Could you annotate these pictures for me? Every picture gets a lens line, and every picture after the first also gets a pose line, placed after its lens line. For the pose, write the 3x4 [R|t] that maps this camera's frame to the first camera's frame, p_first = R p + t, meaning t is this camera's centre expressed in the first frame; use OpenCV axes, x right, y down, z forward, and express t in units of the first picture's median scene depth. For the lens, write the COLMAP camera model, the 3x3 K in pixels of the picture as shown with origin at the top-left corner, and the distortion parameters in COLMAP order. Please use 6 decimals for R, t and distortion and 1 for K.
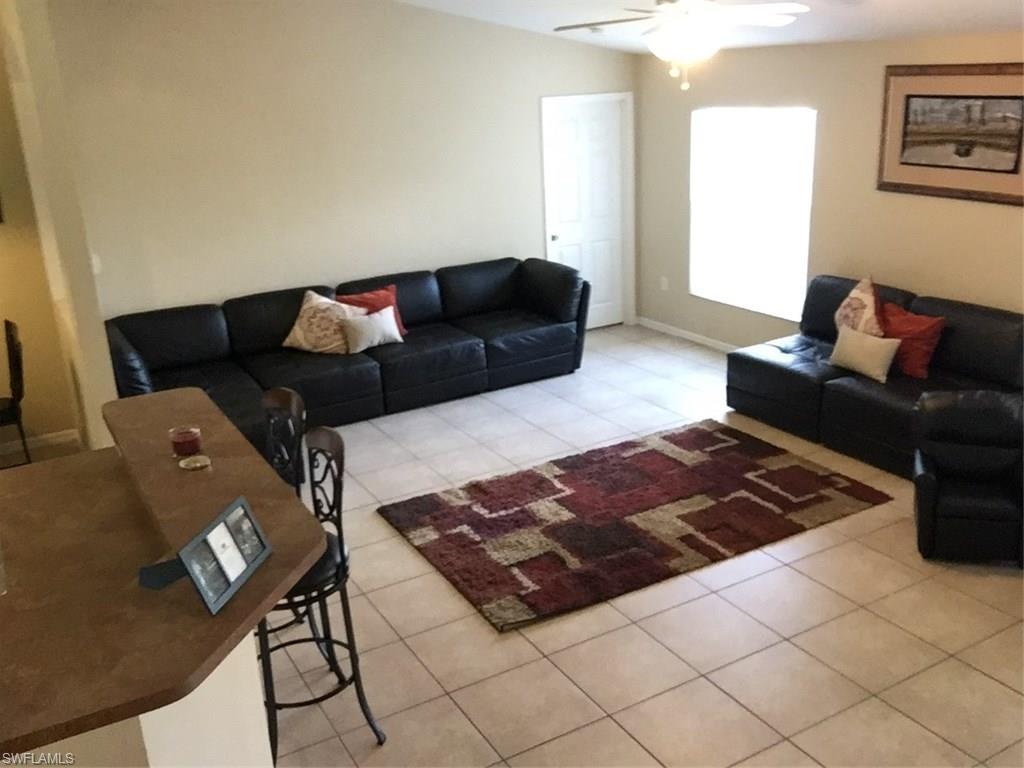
lens RADIAL K [[956.9, 0, 504.0], [0, 956.9, 381.8], [0, 0, 1]] dist [0.072058, -0.172572]
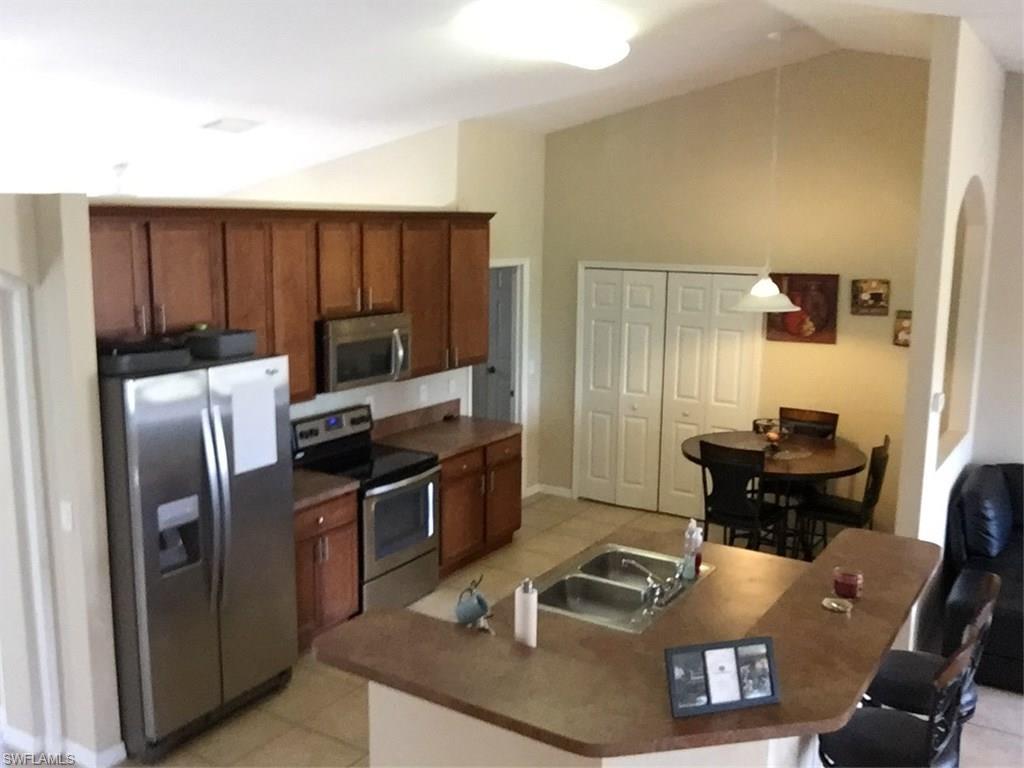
lens RADIAL K [[956.9, 0, 504.0], [0, 956.9, 381.8], [0, 0, 1]] dist [0.072058, -0.172572]
pose [[0.468704, 0.204413, -0.859379, 0.195865], [-0.305767, 0.950260, 0.059265, -0.053000], [0.828748, 0.234992, 0.507893, 0.077768]]
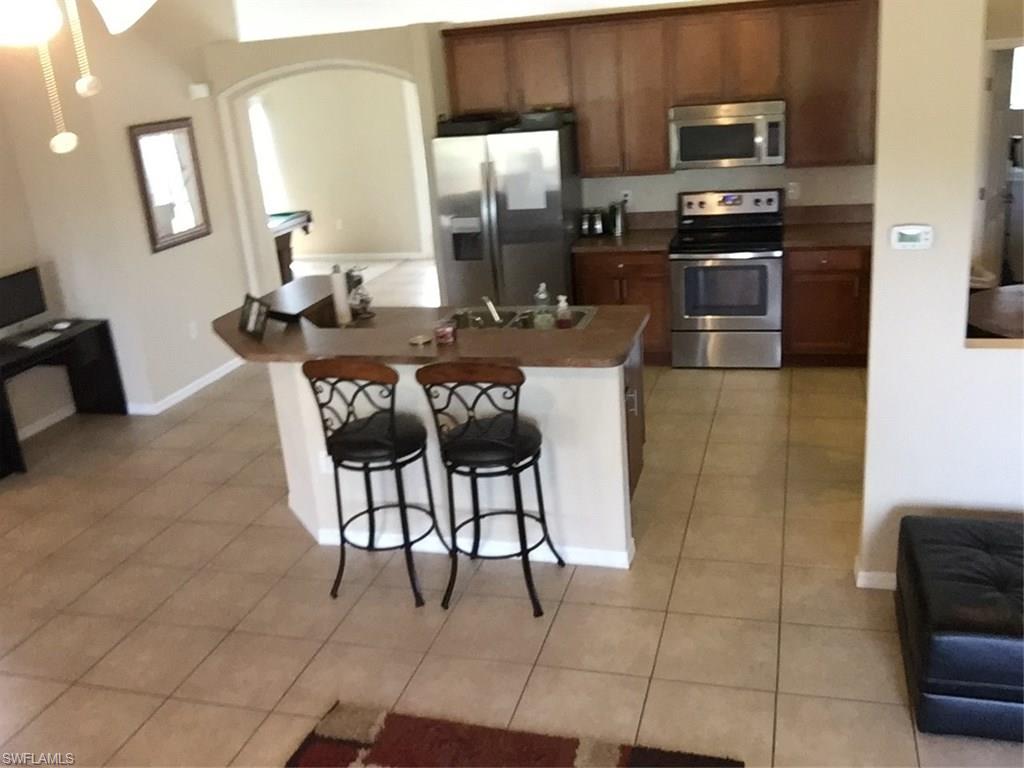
lens RADIAL K [[956.9, 0, 504.0], [0, 956.9, 381.8], [0, 0, 1]] dist [0.072058, -0.172572]
pose [[-0.711622, 0.327574, -0.621521, 0.240966], [-0.103375, 0.826200, 0.553812, -0.341452], [0.694915, 0.458355, -0.554079, 1.045123]]
